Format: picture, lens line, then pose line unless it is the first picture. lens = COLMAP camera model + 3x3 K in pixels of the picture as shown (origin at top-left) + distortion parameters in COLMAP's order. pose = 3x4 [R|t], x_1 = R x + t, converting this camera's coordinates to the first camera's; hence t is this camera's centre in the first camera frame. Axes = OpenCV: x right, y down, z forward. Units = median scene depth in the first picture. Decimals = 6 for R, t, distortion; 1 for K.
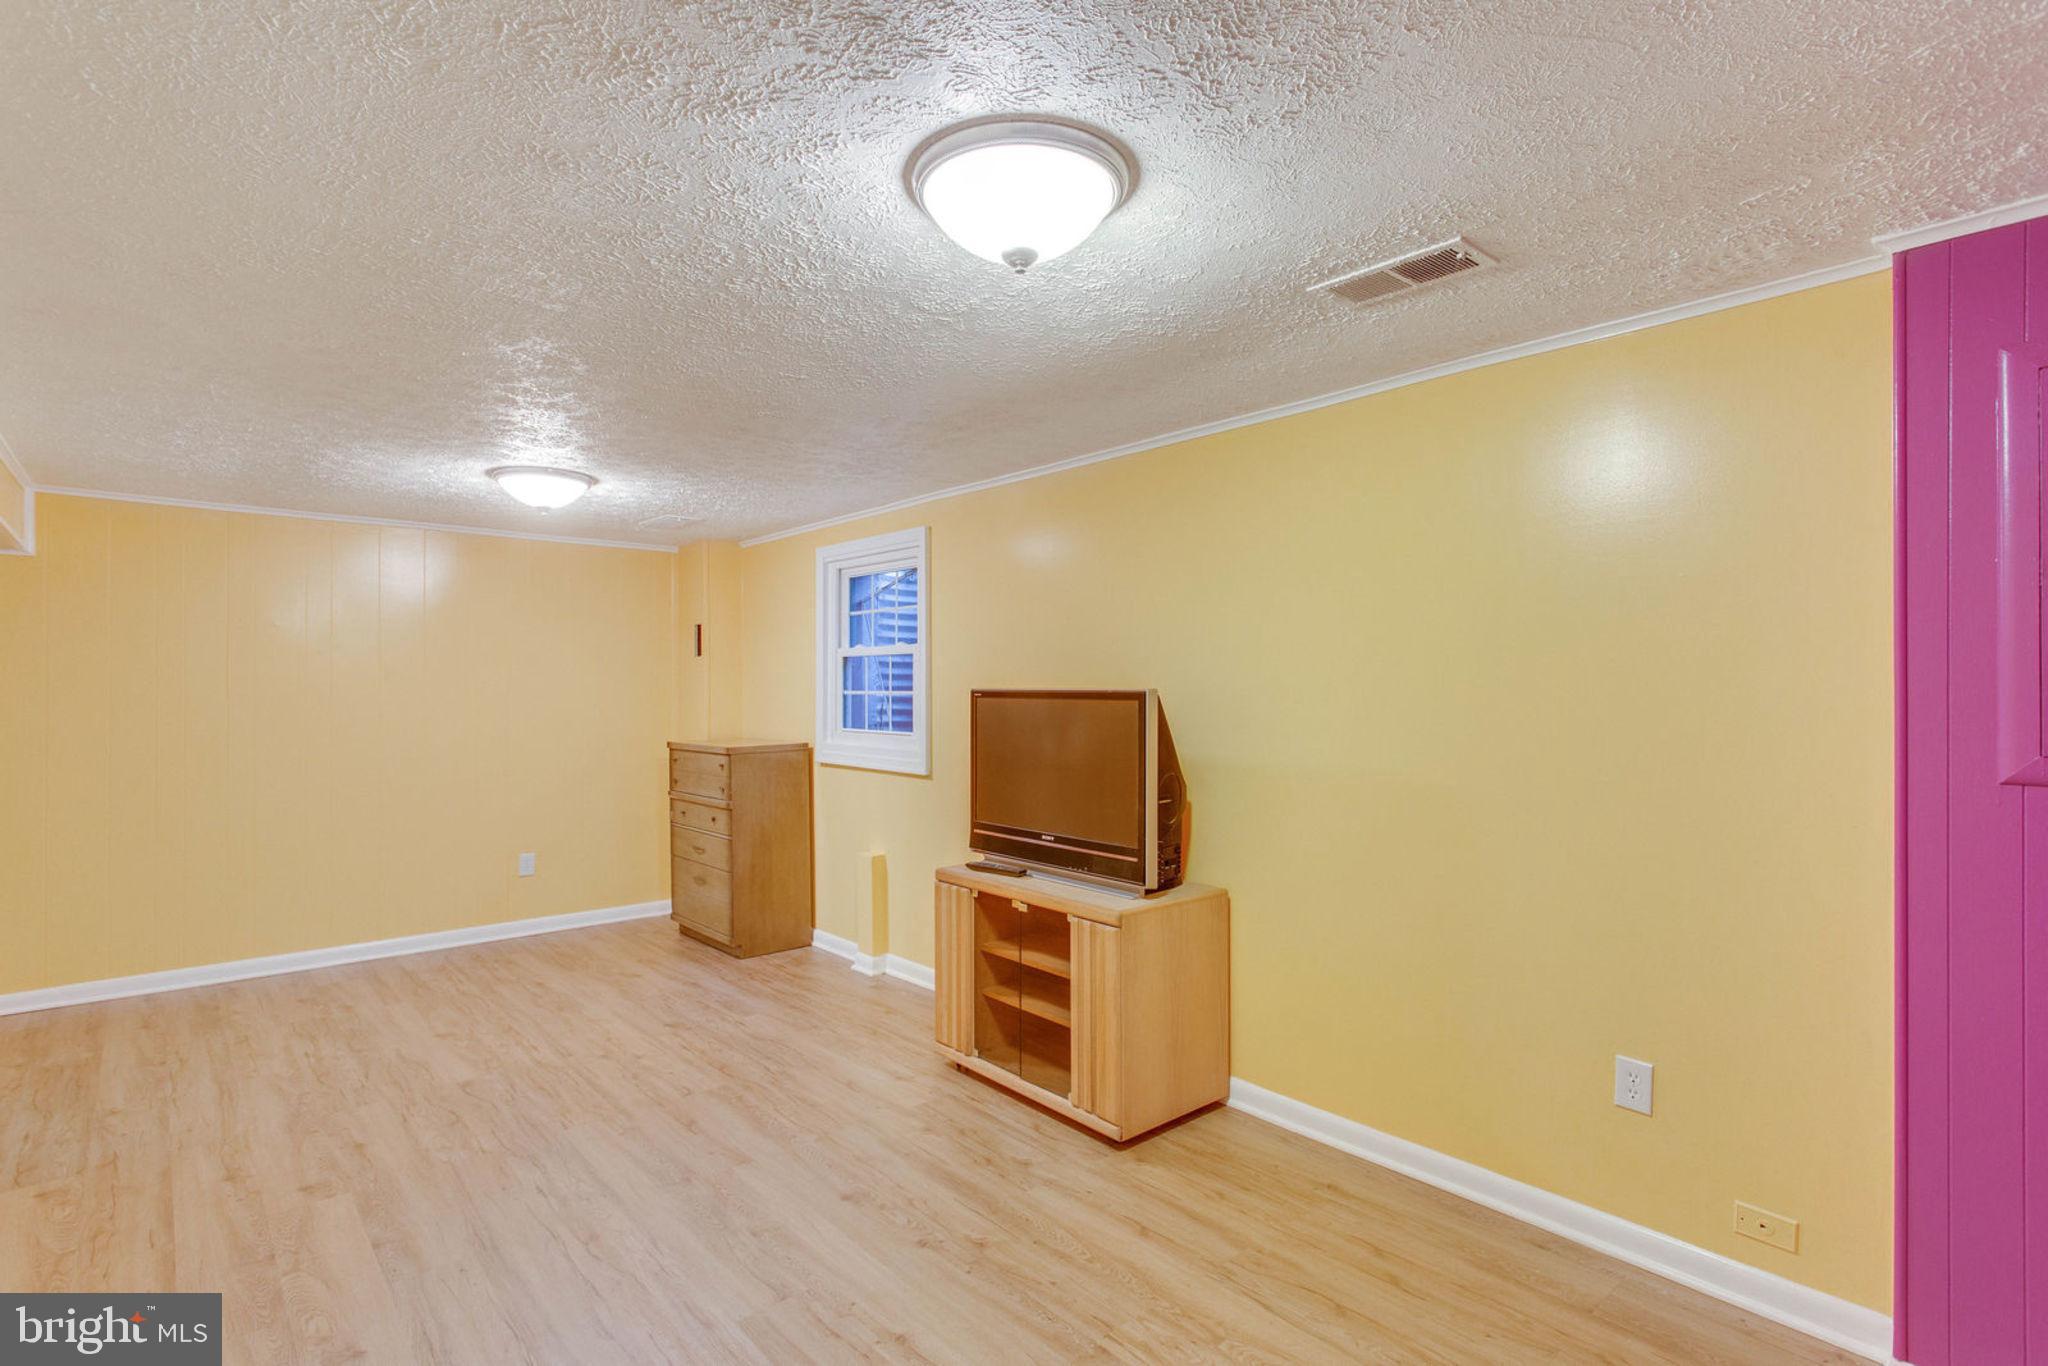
lens RADIAL K [[989.6, 0, 1032.3], [0, 989.6, 692.6], [0, 0, 1]] dist [0.002736, 0.000088]
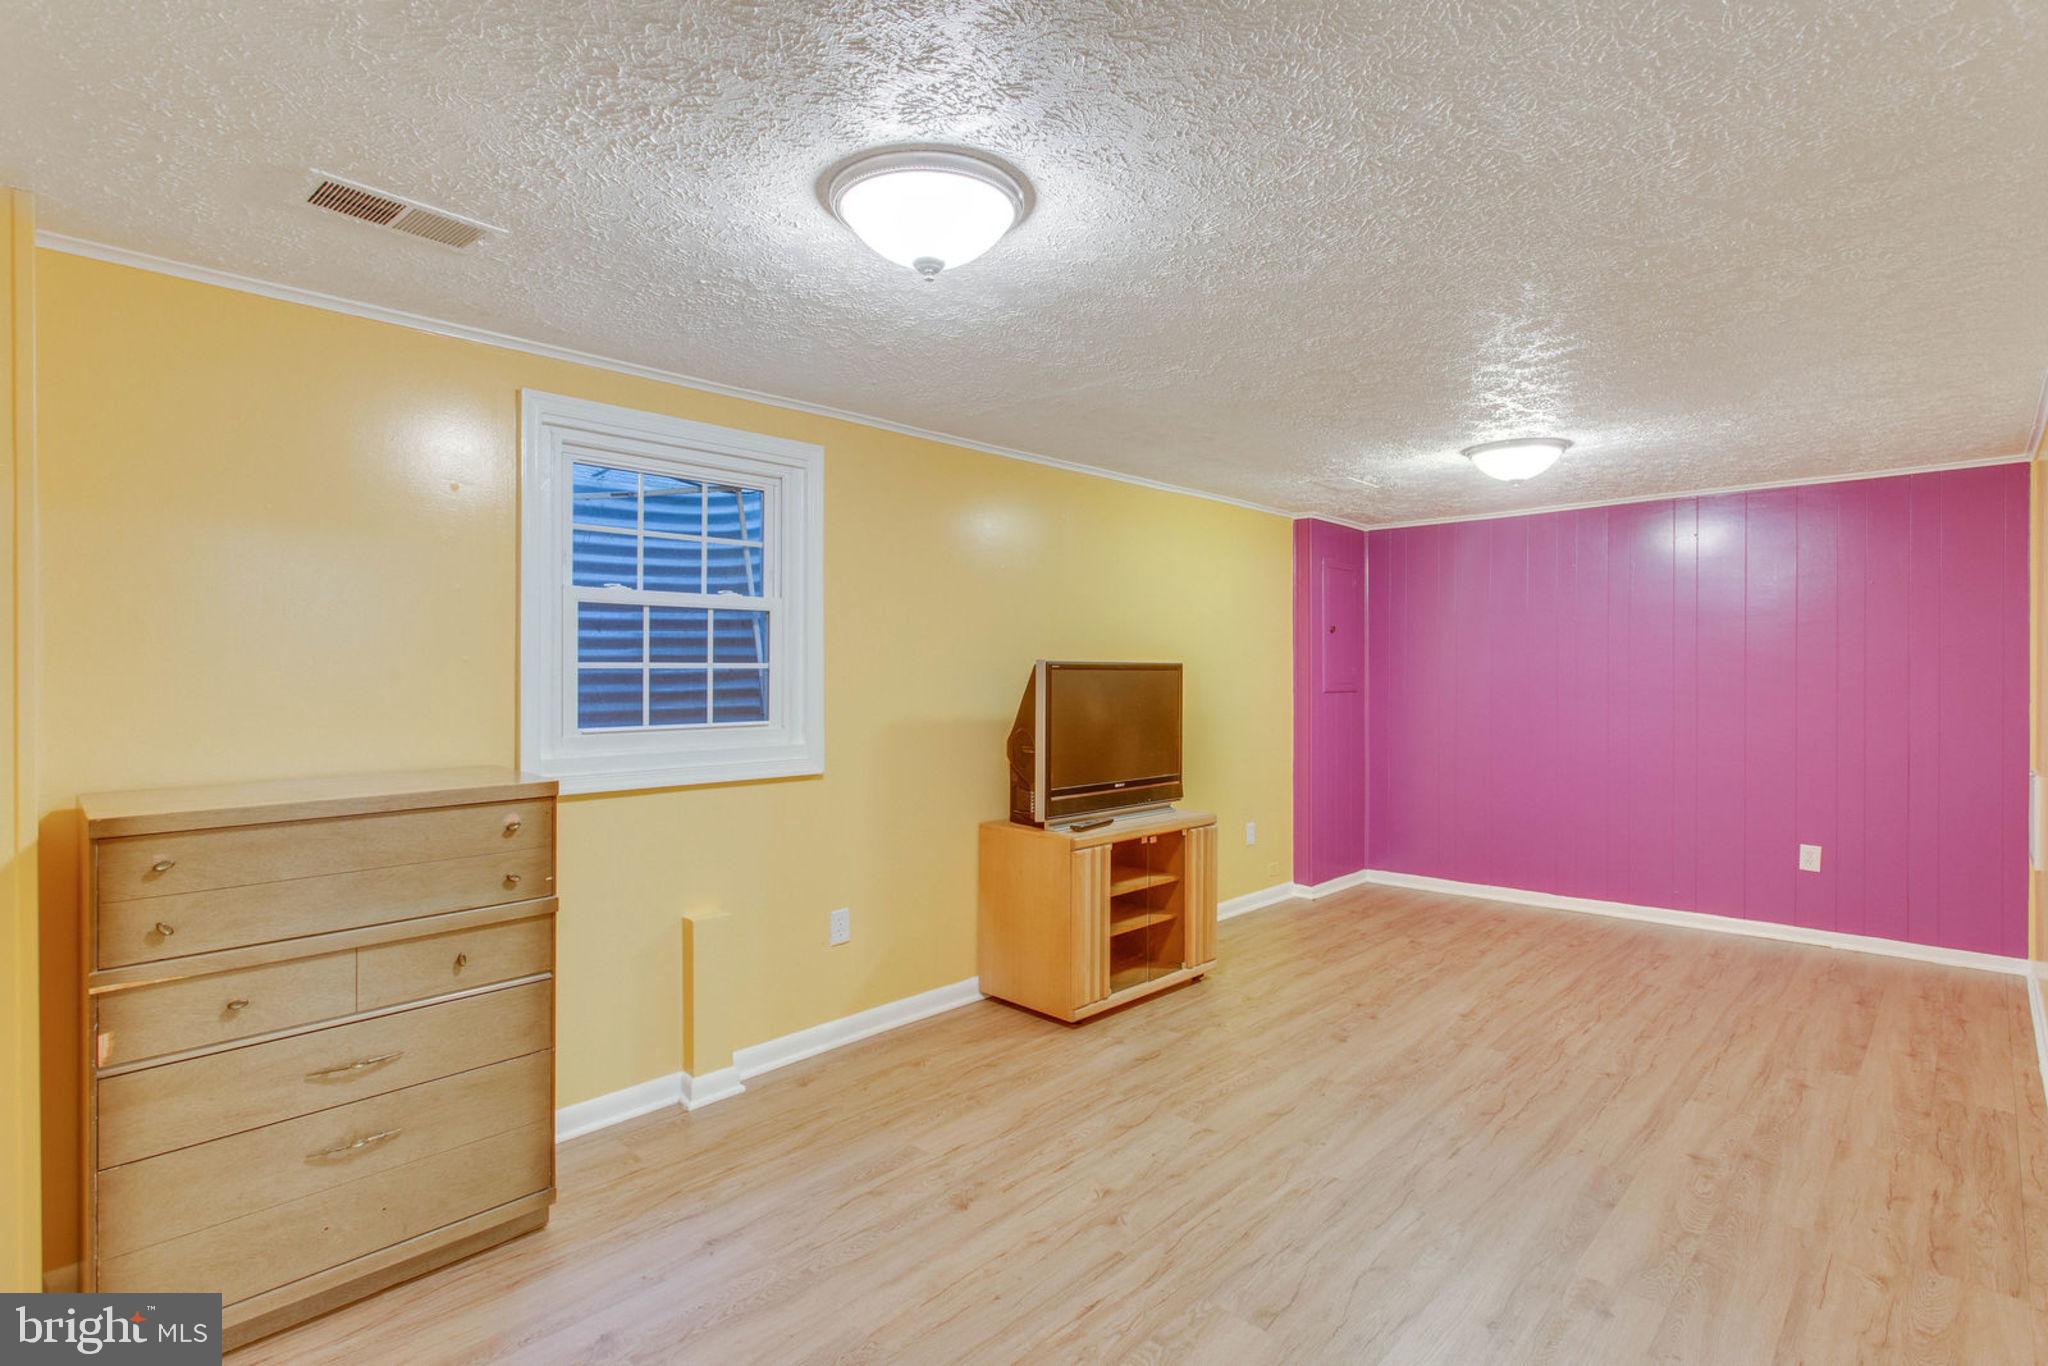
lens RADIAL K [[979.5, 0, 1021.9], [0, 979.5, 664.7], [0, 0, 1]] dist [0.001744, 0.000363]
pose [[-0.071148, 0.004026, 0.997458, -1.105852], [0.003645, 0.999986, -0.003777, 0.003771], [-0.997459, 0.003367, -0.071162, 1.139345]]
